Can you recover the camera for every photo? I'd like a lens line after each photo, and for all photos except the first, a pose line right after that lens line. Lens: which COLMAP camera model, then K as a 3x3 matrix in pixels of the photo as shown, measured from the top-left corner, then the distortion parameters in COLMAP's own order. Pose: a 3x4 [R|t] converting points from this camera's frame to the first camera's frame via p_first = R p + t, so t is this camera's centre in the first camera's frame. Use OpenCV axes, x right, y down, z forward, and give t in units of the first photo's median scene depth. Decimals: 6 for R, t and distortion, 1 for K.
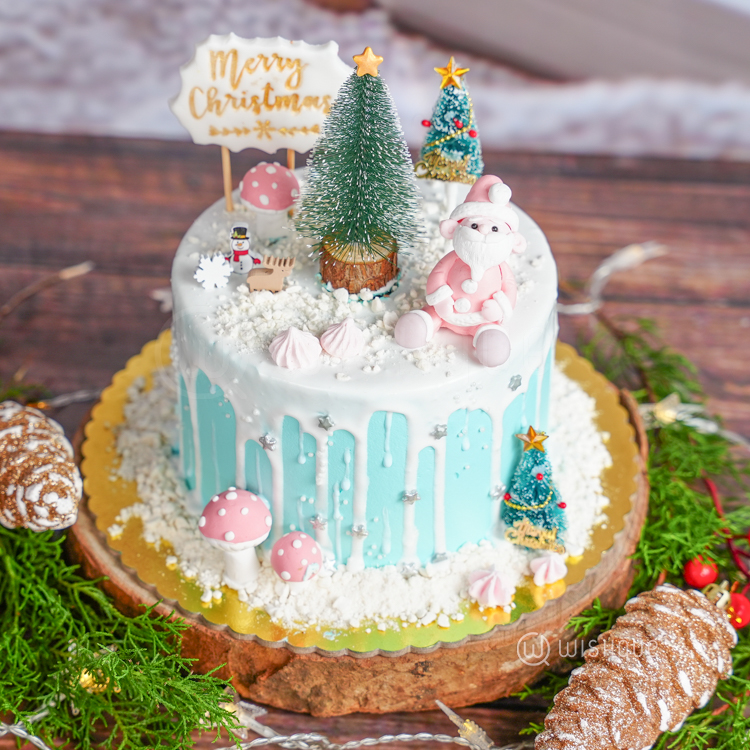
lens RADIAL K [[2231.7, 0, 341.1], [0, 2231.7, 373.5], [0, 0, 1]] dist [0.342267, 0.000000]
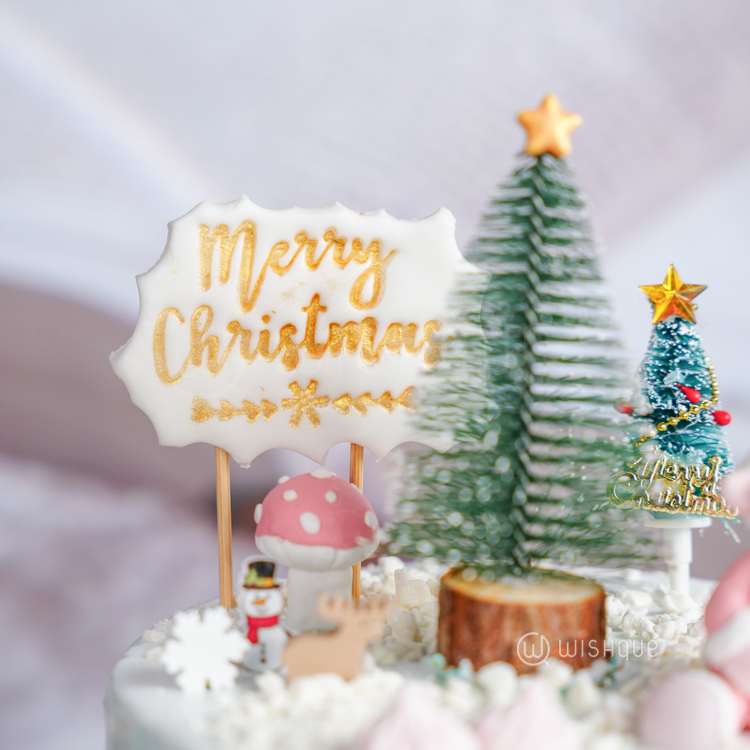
lens RADIAL K [[2109.6, 0, 366.6], [0, 2109.6, 372.4], [0, 0, 1]] dist [0.277463, 0.000000]
pose [[0.997456, -0.005038, 0.071104, -0.054495], [0.040272, 0.862887, -0.503791, 0.121273], [-0.058816, 0.505373, 0.860894, 0.603645]]
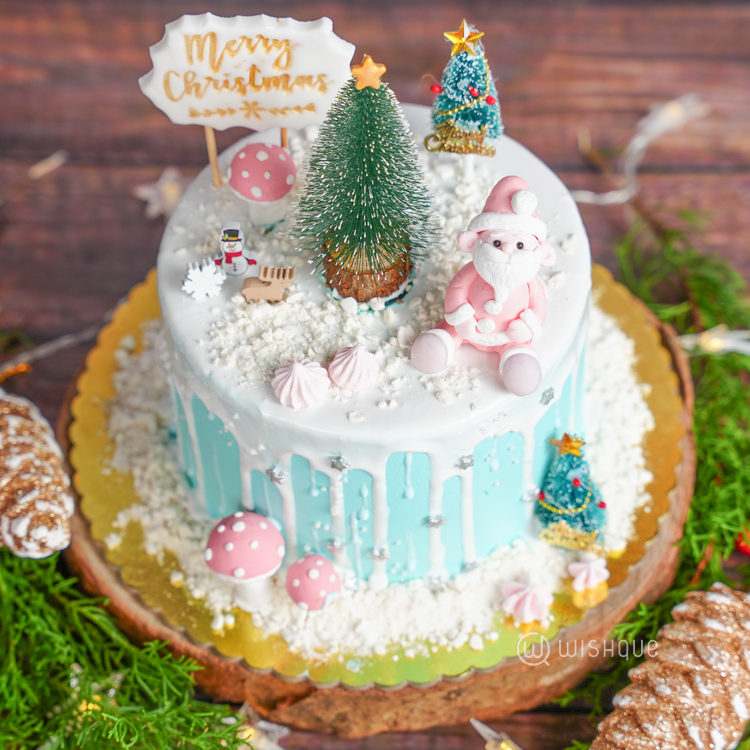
lens RADIAL K [[2335.1, 0, 370.9], [0, 2335.1, 377.3], [0, 0, 1]] dist [0.360124, 0.000000]
pose [[0.998947, -0.045849, 0.001857, 0.005563], [0.044232, 0.972902, 0.226946, -0.215542], [-0.012212, -0.226625, 0.973906, 0.086263]]
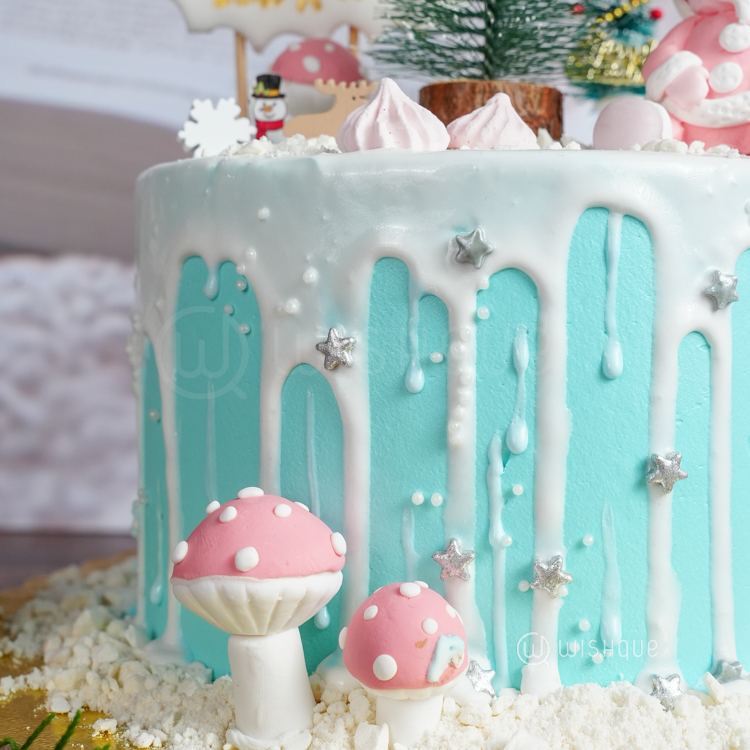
lens RADIAL K [[1530.5, 0, 447.8], [0, 1530.5, 337.4], [0, 0, 1]] dist [-0.014162, 0.000000]
pose [[0.994476, -0.010055, 0.104479, -0.041465], [0.068833, 0.813947, -0.576847, 0.200316], [-0.079240, 0.580852, 0.810143, 0.735000]]
